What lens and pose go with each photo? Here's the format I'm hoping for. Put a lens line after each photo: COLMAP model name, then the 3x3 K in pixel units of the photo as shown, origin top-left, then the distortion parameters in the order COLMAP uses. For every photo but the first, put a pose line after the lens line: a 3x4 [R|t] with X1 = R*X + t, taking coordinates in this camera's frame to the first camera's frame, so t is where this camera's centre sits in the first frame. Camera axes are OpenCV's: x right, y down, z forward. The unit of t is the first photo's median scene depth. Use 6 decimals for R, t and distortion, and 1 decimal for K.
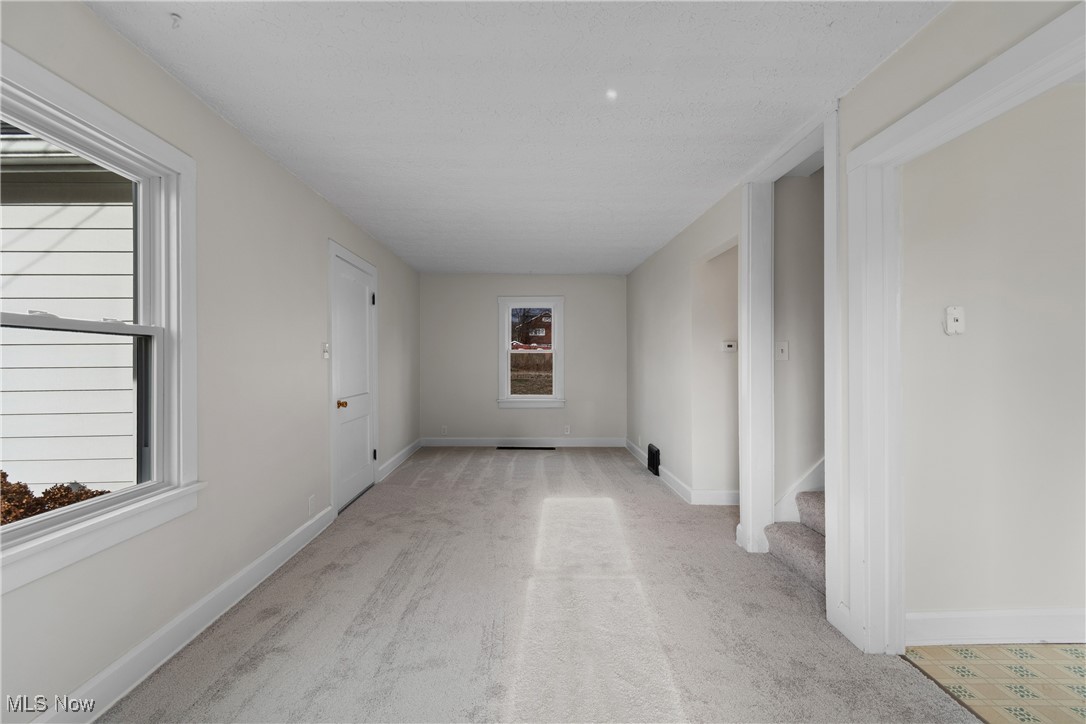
lens RADIAL K [[479.2, 0, 544.5], [0, 479.2, 360.9], [0, 0, 1]] dist [0.000639, -0.000480]
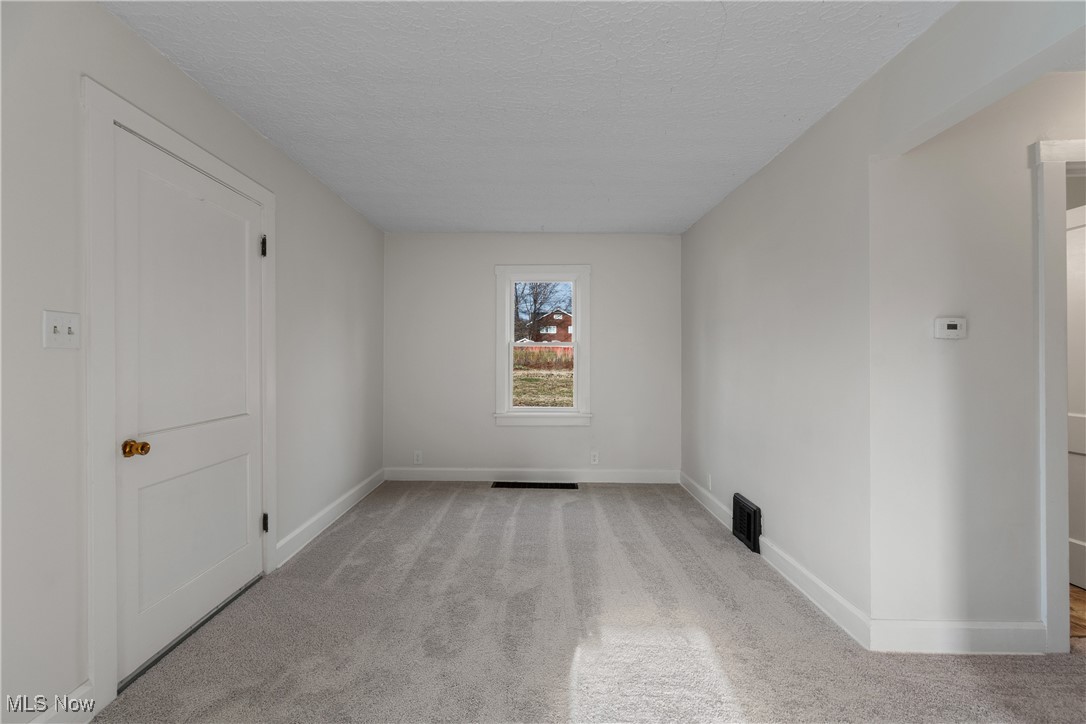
lens RADIAL K [[479.2, 0, 544.5], [0, 479.2, 360.9], [0, 0, 1]] dist [0.000639, -0.000480]
pose [[0.999741, 0.002840, -0.022562, -0.011337], [-0.002764, 0.999990, 0.003389, 0.002215], [0.022572, -0.003326, 0.999740, 0.356294]]
